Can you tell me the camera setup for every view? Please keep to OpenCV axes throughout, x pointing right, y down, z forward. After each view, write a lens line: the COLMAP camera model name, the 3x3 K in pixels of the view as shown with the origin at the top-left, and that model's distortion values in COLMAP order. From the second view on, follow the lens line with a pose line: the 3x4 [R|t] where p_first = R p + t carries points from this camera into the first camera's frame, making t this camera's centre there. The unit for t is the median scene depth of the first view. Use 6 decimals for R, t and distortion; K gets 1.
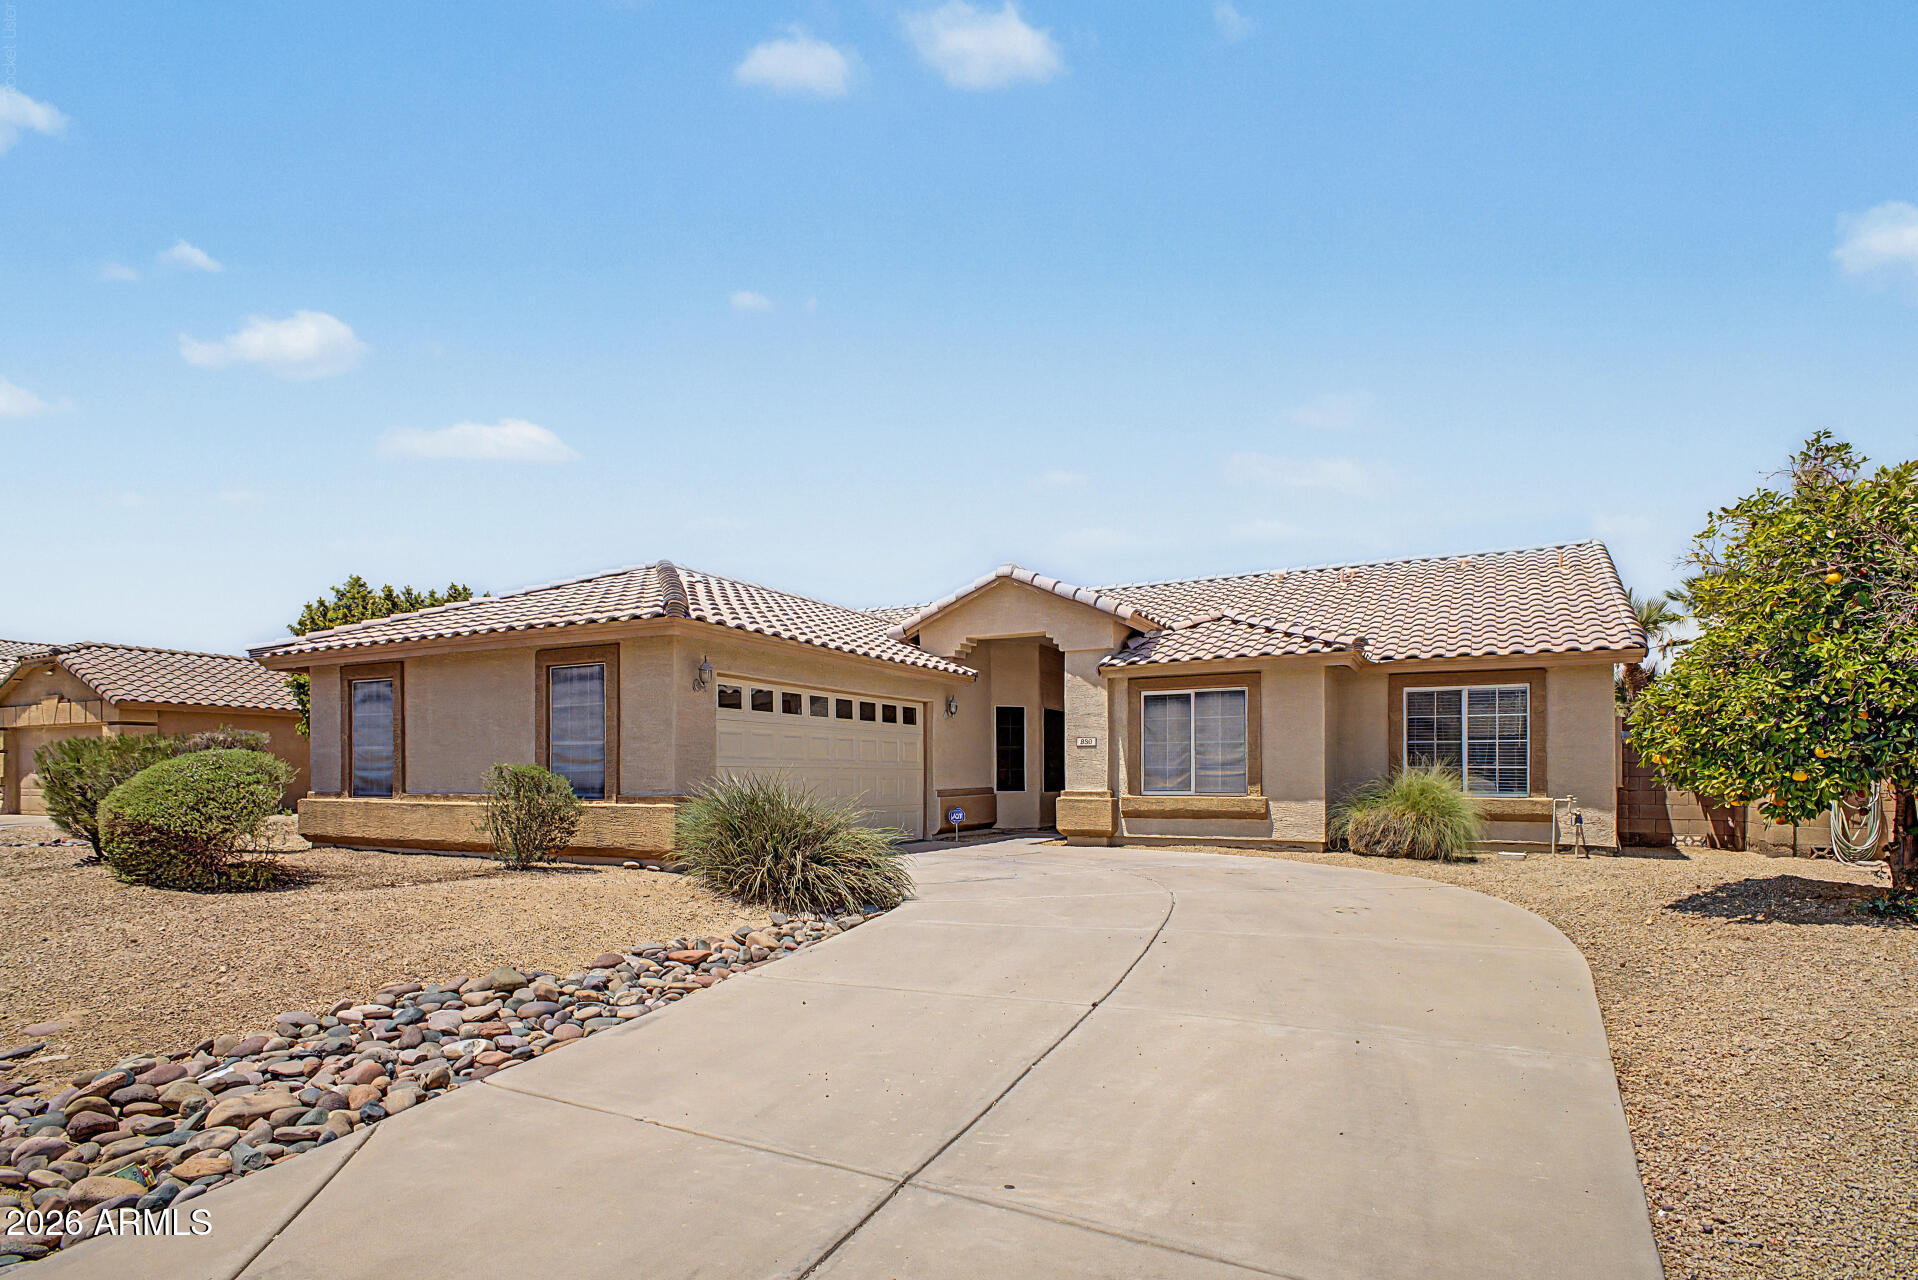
lens RADIAL K [[1030.9, 0, 962.0], [0, 1030.9, 648.5], [0, 0, 1]] dist [0.019334, -0.001896]
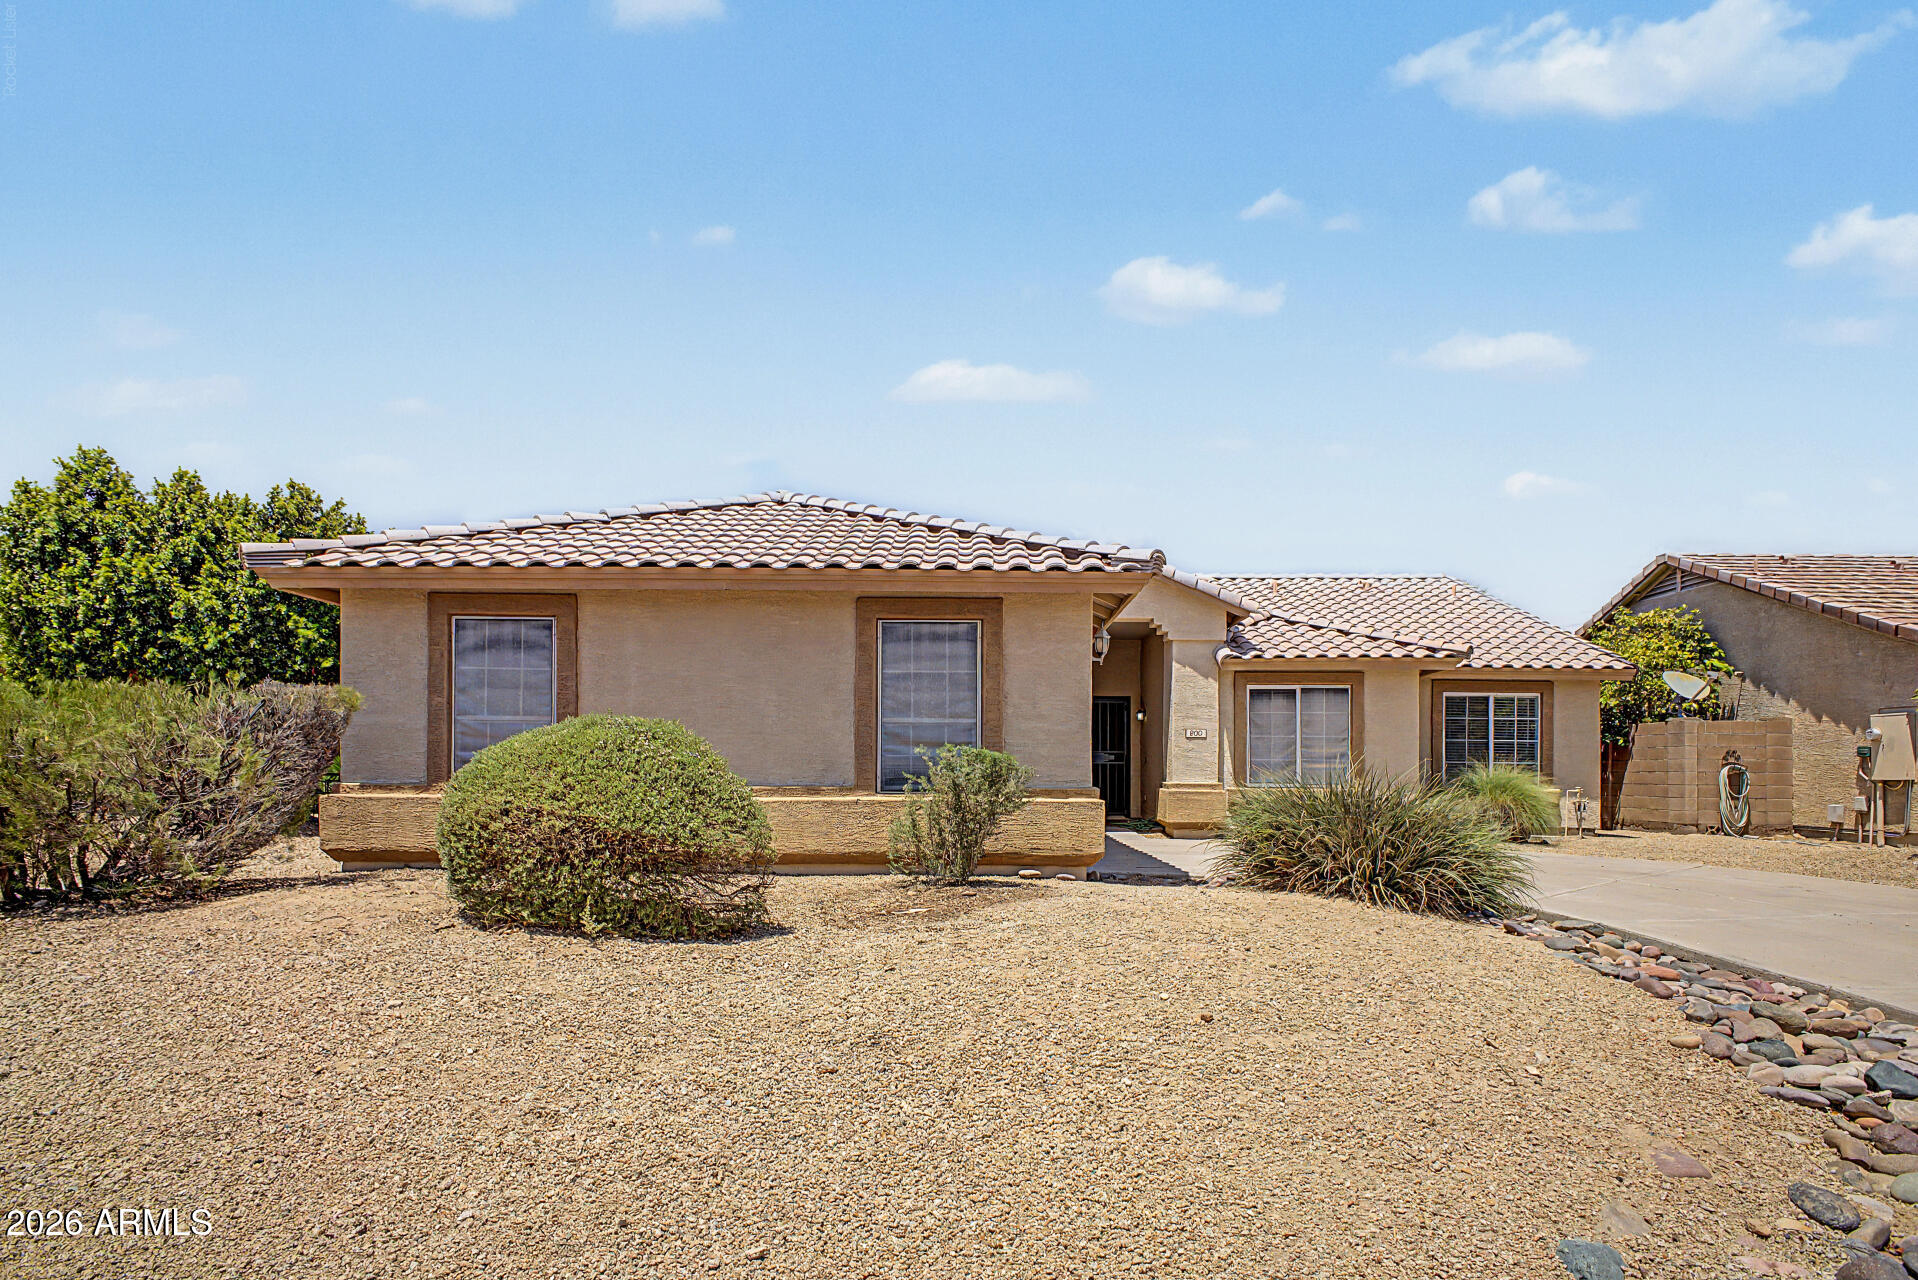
lens RADIAL K [[1030.9, 0, 972.9], [0, 1030.9, 648.5], [0, 0, 1]] dist [0.019334, -0.001896]
pose [[0.885239, 0.061339, 0.461074, -0.584641], [-0.065325, 0.997837, -0.007326, 0.034037], [-0.460526, -0.023634, 0.887332, 0.248653]]
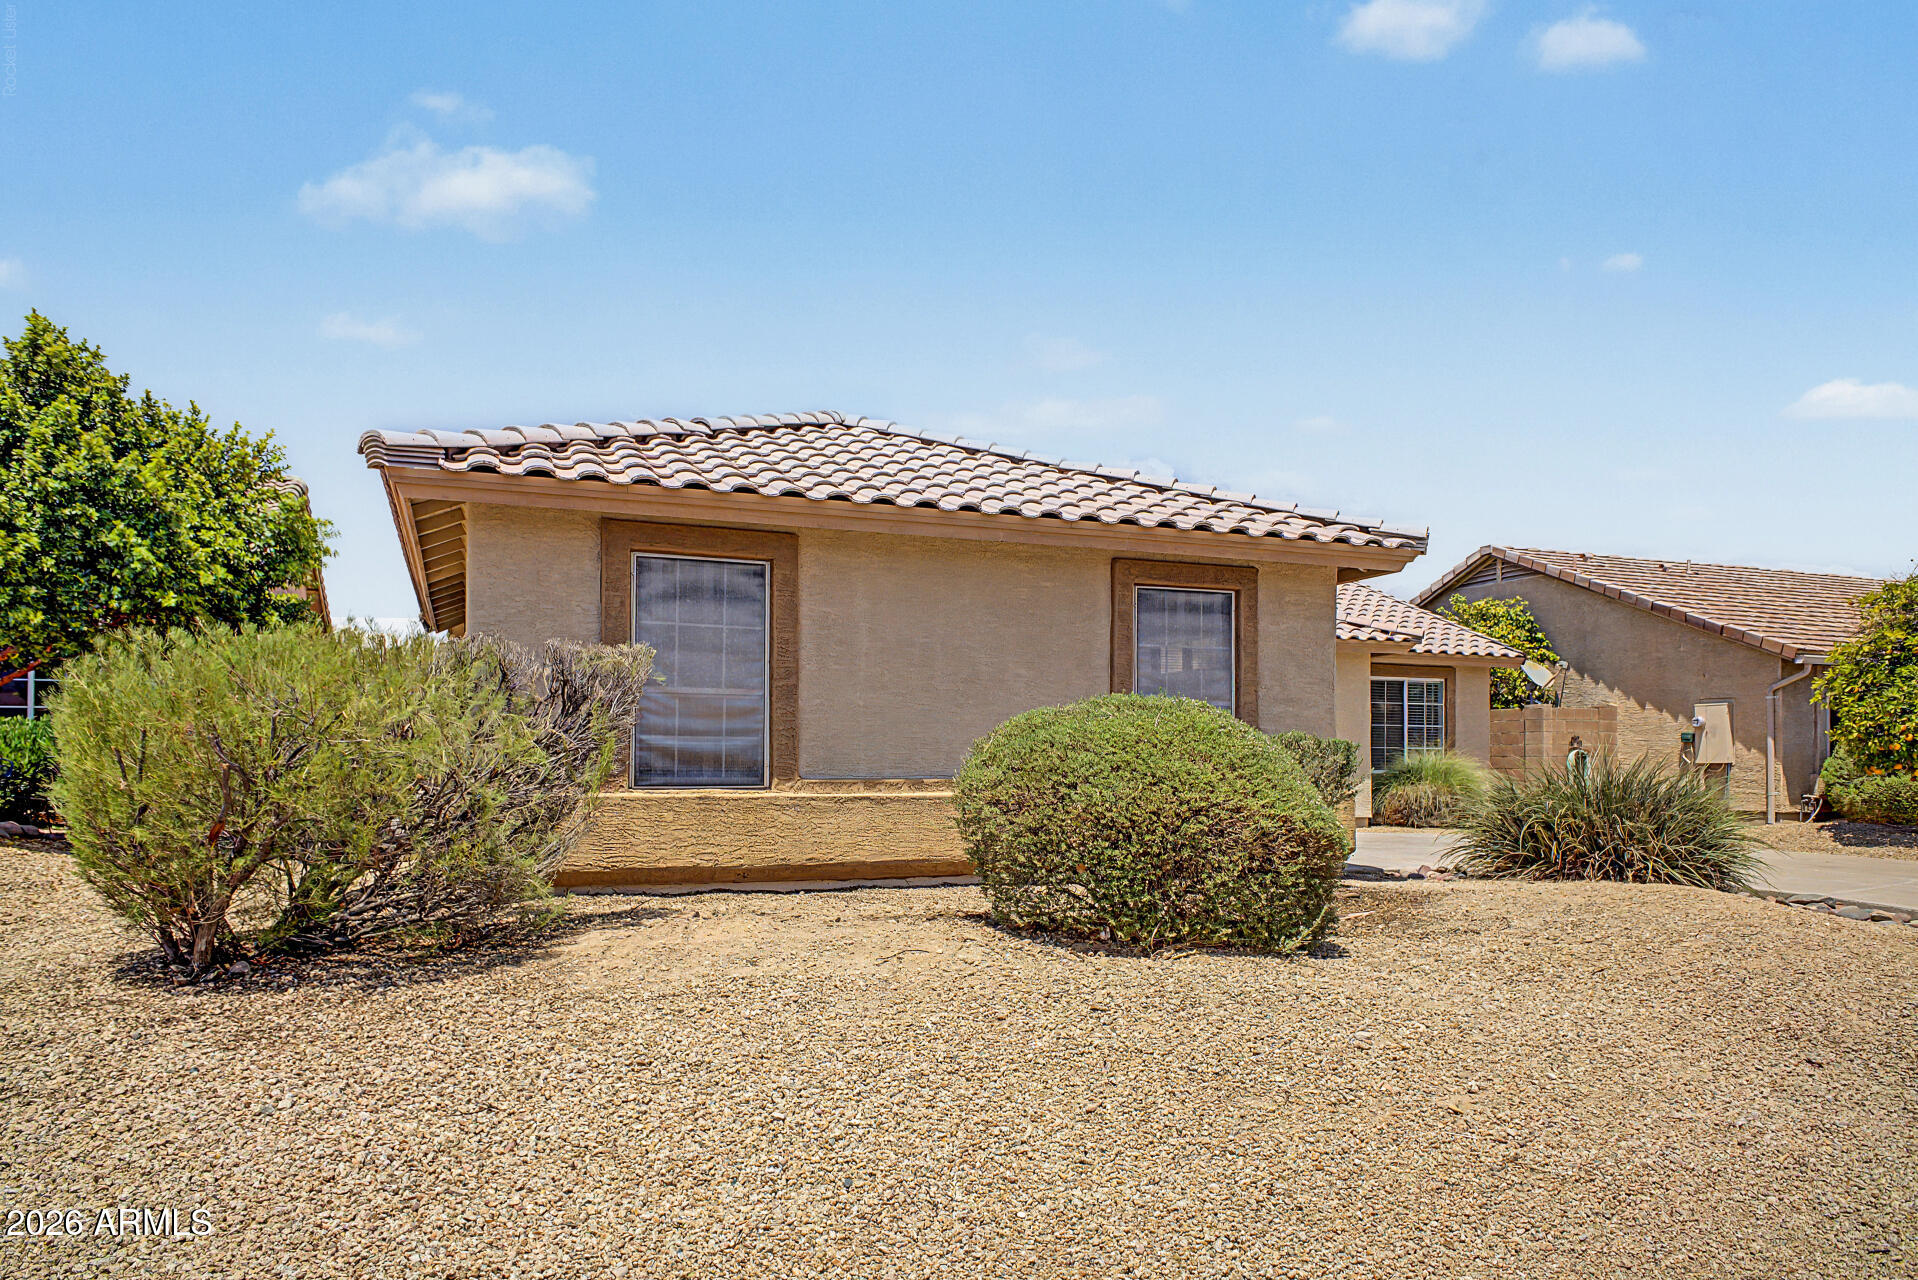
lens RADIAL K [[1295.3, 0, 960.7], [0, 1295.3, 627.2], [0, 0, 1]] dist [-0.006069, -0.002318]
pose [[0.628551, 0.081588, 0.773477, -0.942195], [-0.099245, 0.994767, -0.024281, 0.064453], [-0.771410, -0.061502, 0.633359, 0.477296]]
